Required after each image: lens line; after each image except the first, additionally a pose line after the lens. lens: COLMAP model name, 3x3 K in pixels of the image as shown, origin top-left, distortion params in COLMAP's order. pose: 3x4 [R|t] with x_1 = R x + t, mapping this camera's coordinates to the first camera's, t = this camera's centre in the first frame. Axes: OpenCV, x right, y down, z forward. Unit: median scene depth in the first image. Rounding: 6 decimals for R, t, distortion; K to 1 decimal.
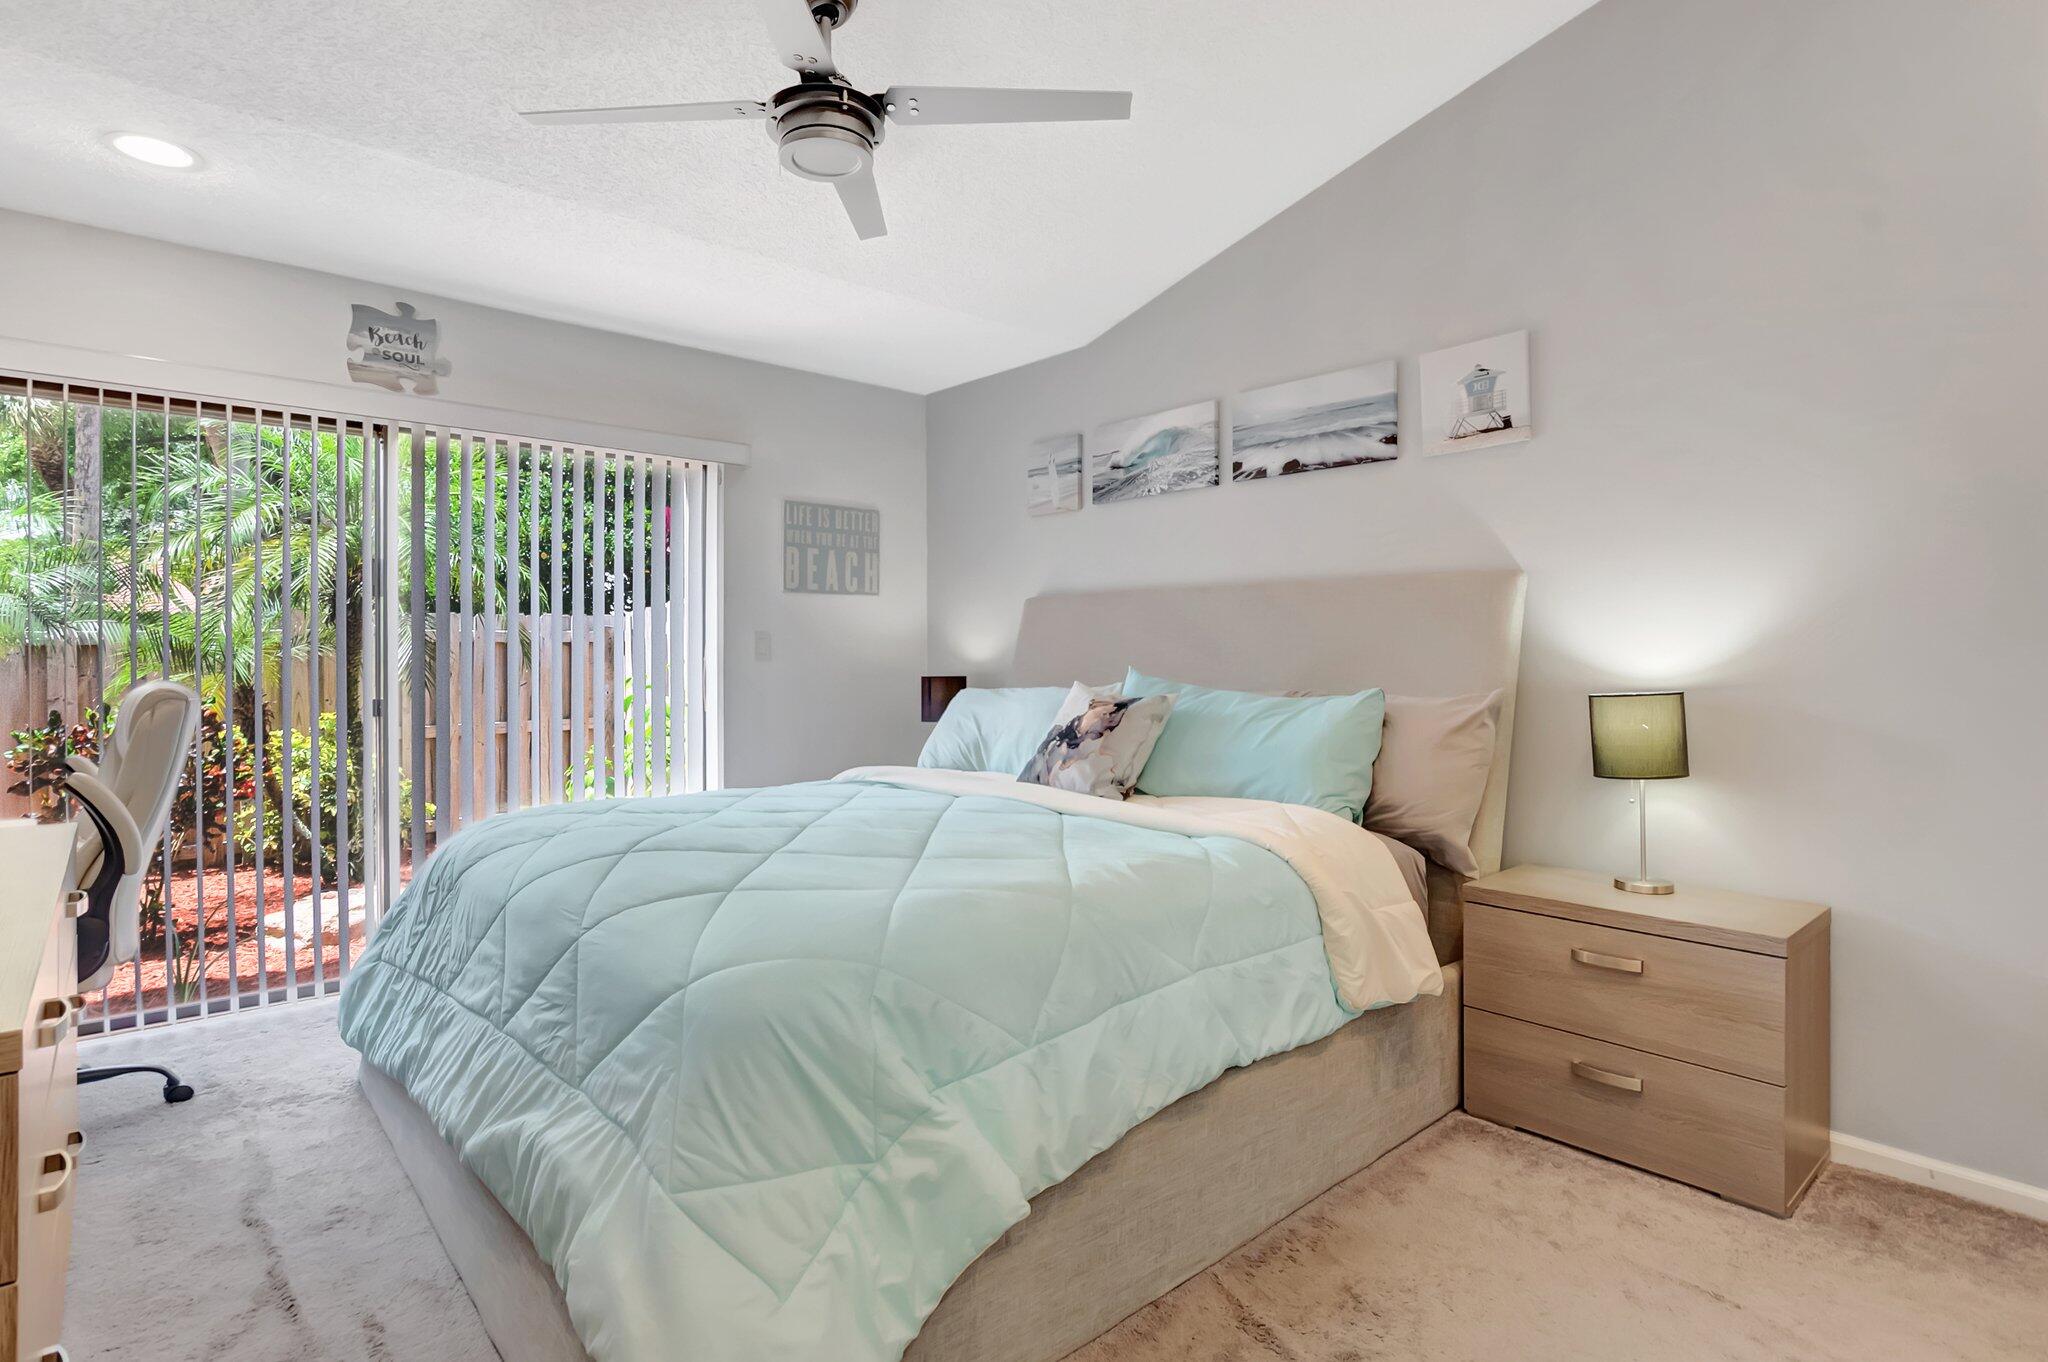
lens RADIAL K [[1026.1, 0, 1017.5], [0, 1026.1, 667.2], [0, 0, 1]] dist [-0.007133, -0.002632]
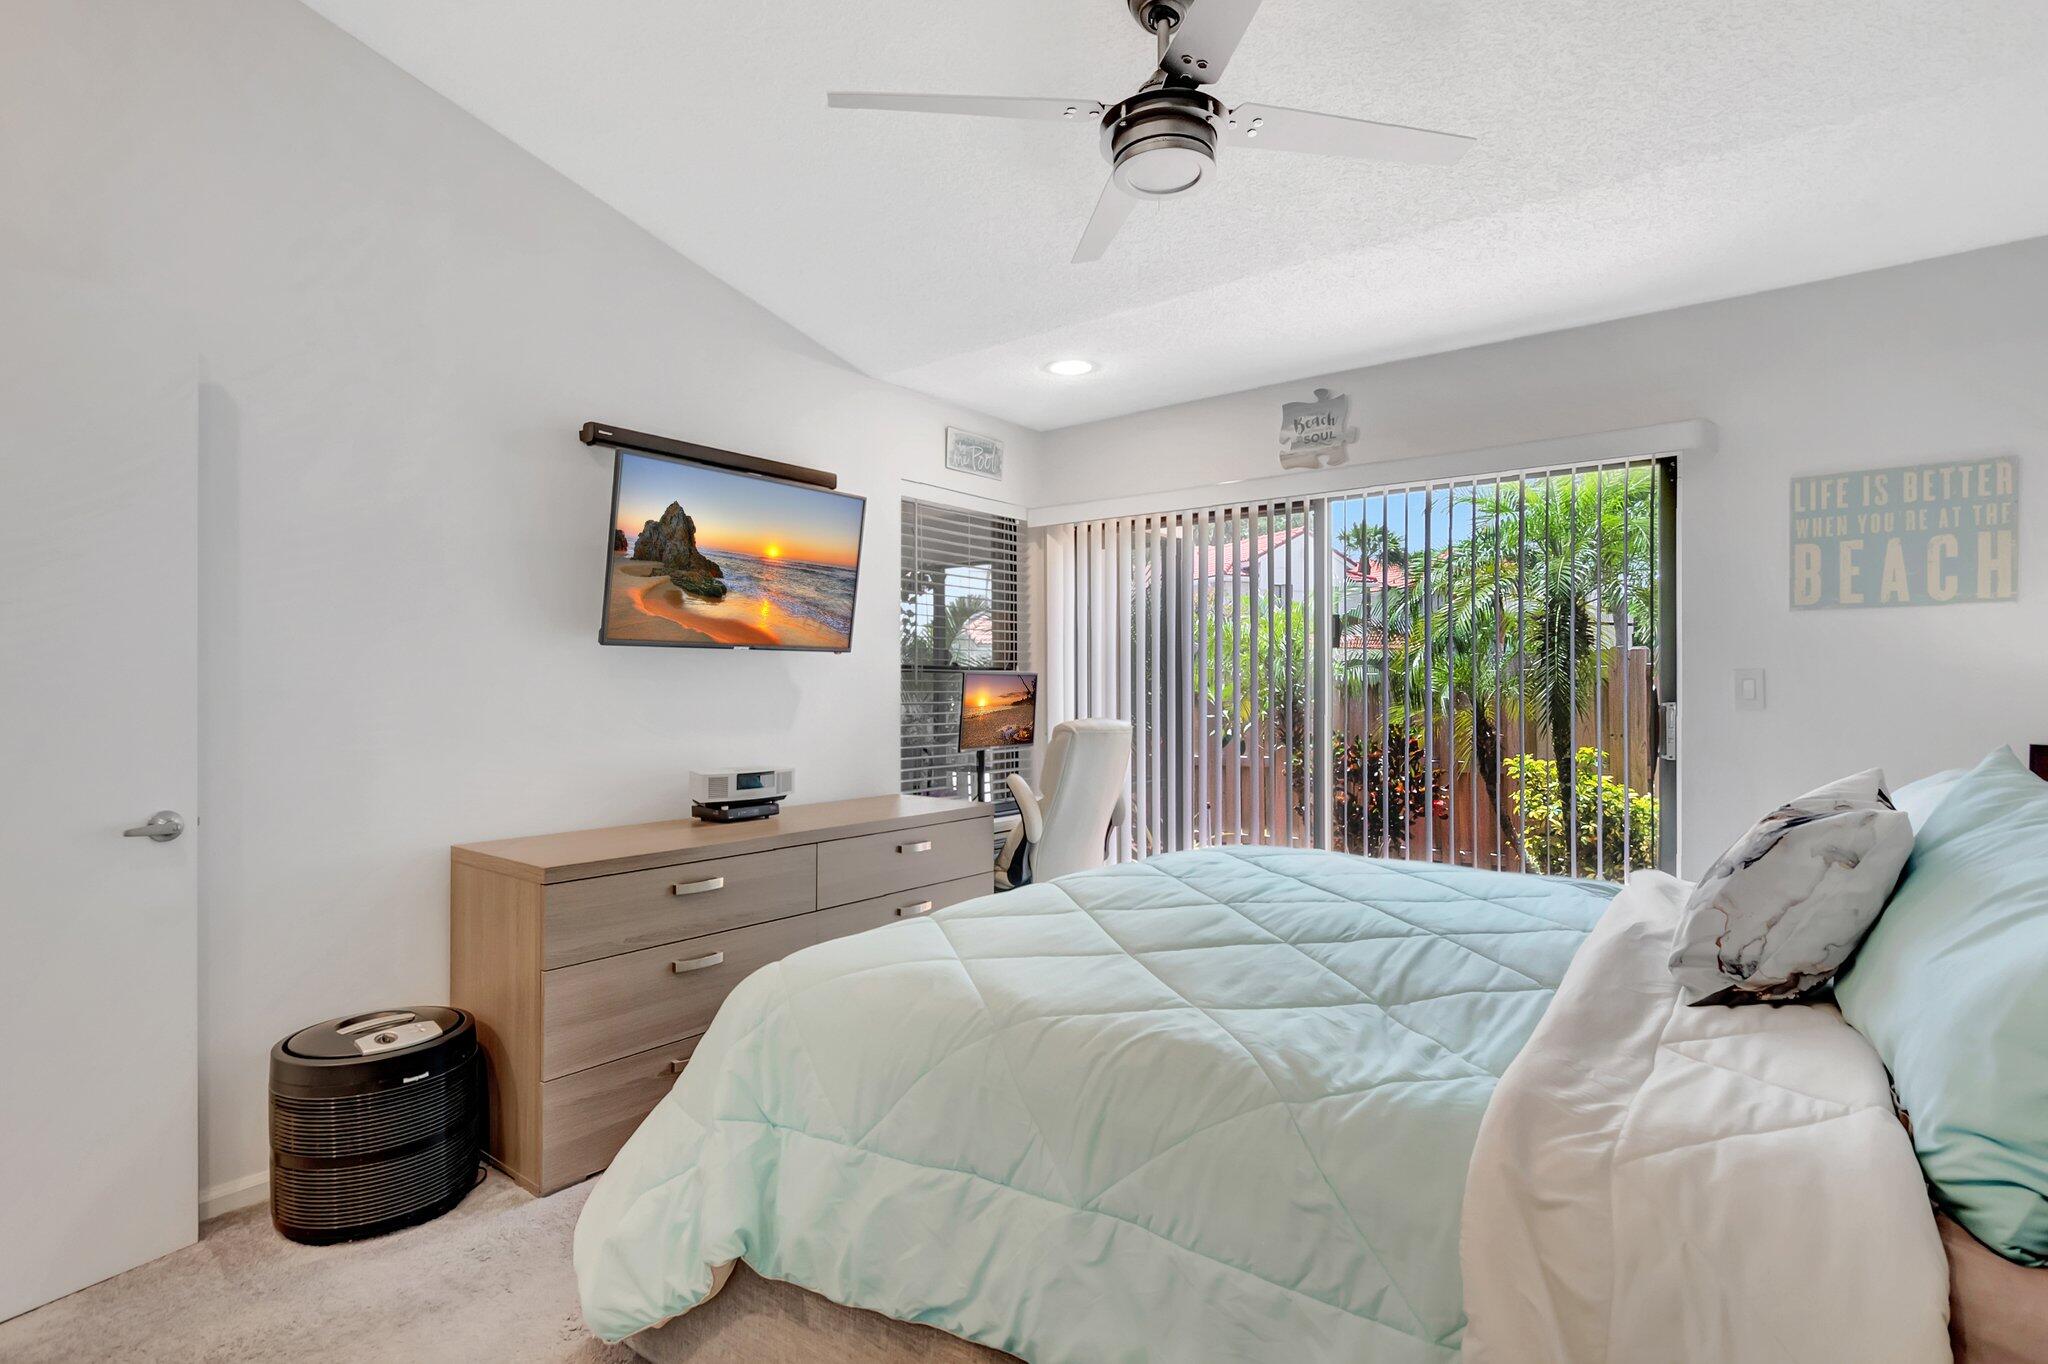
lens RADIAL K [[1026.1, 0, 1015.7], [0, 1026.1, 687.8], [0, 0, 1]] dist [-0.007133, -0.002632]
pose [[0.188614, -0.005993, -0.982033, 0.346383], [-0.013112, 0.999877, -0.008620, -0.008659], [0.981964, 0.014502, 0.188513, 0.354687]]
